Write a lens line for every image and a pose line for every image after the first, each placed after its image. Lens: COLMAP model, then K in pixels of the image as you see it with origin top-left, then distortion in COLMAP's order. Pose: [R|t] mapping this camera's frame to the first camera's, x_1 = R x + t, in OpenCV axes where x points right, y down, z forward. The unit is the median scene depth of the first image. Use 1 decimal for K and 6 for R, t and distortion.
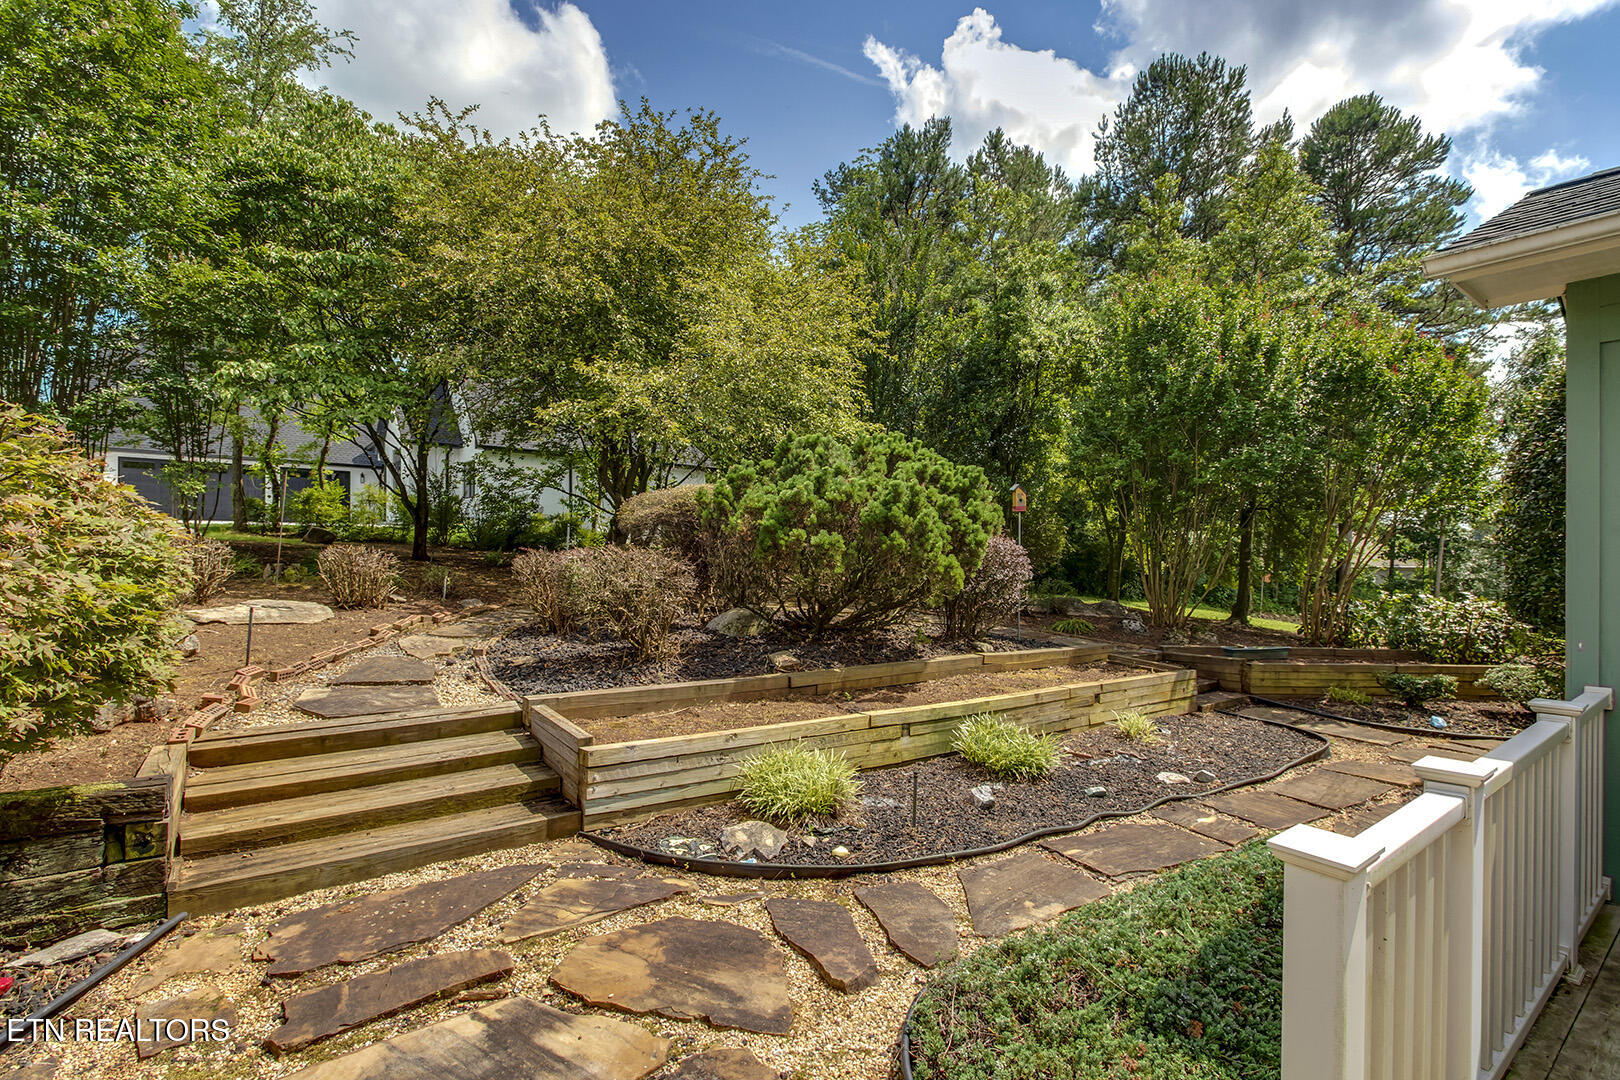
lens RADIAL K [[742.5, 0, 814.7], [0, 742.5, 548.2], [0, 0, 1]] dist [-0.014314, -0.000048]
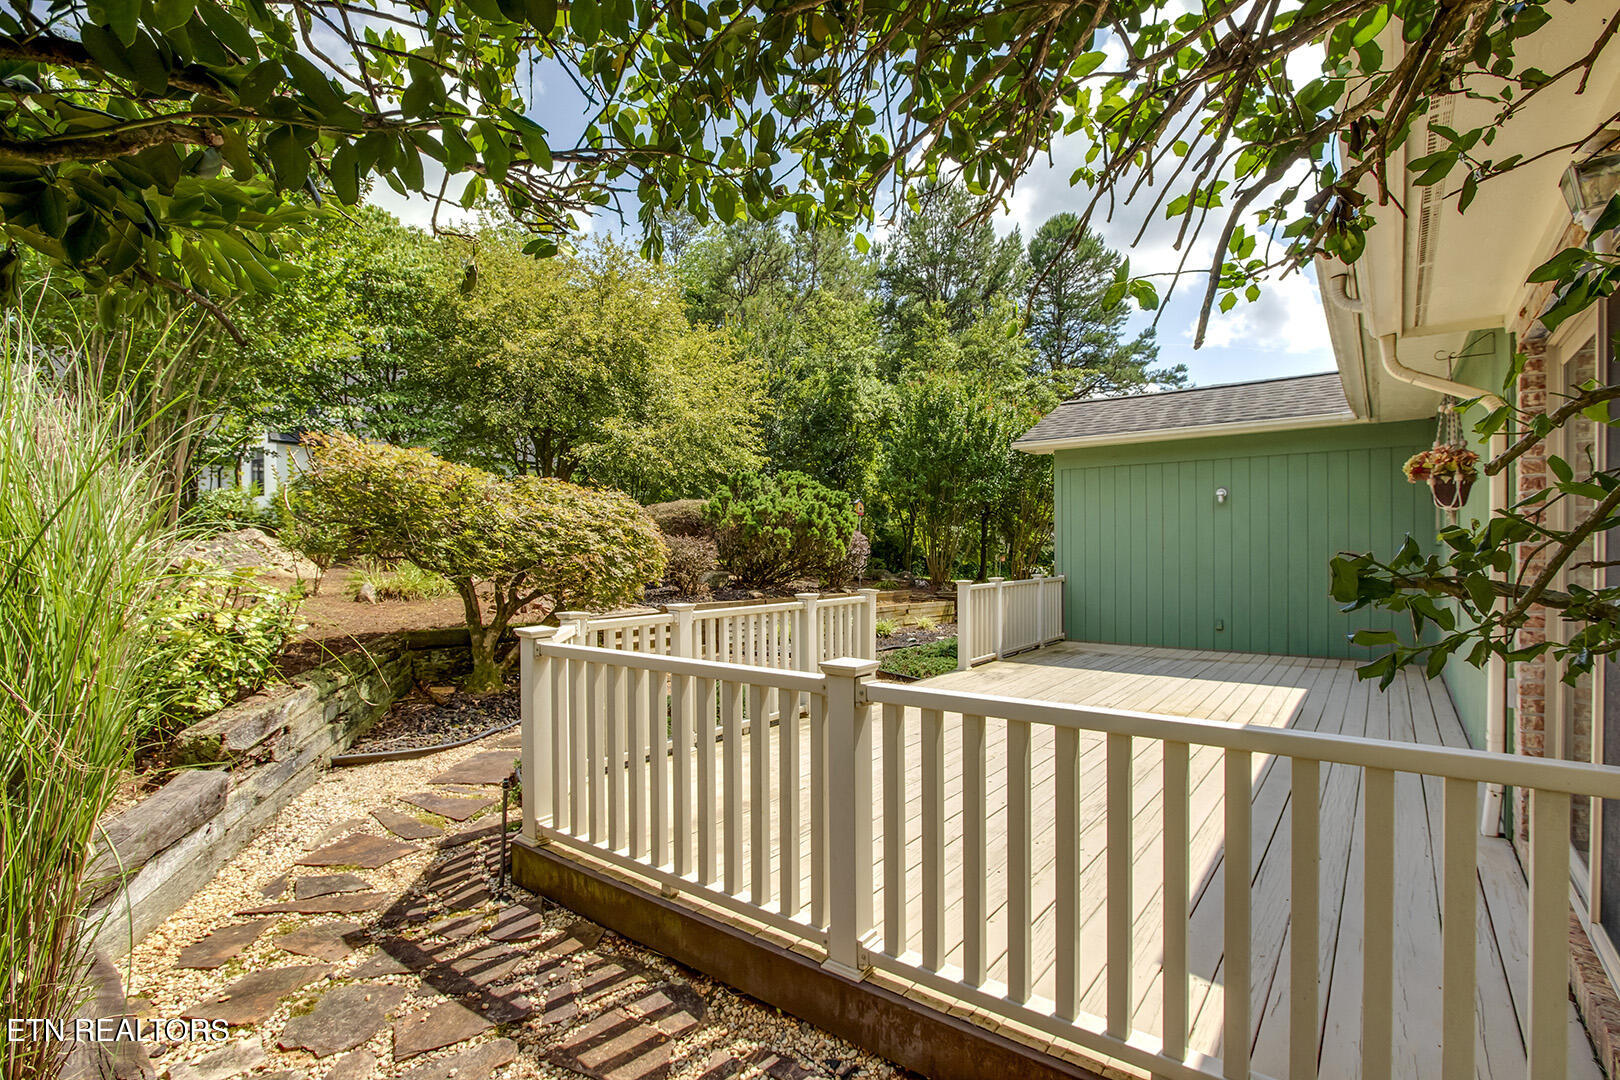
lens RADIAL K [[742.5, 0, 810.3], [0, 742.5, 542.1], [0, 0, 1]] dist [-0.014314, -0.000048]
pose [[0.963401, -0.005674, 0.268004, -0.279951], [0.006423, 0.999978, -0.001920, 0.013568], [-0.267987, 0.003571, 0.963416, -0.590080]]
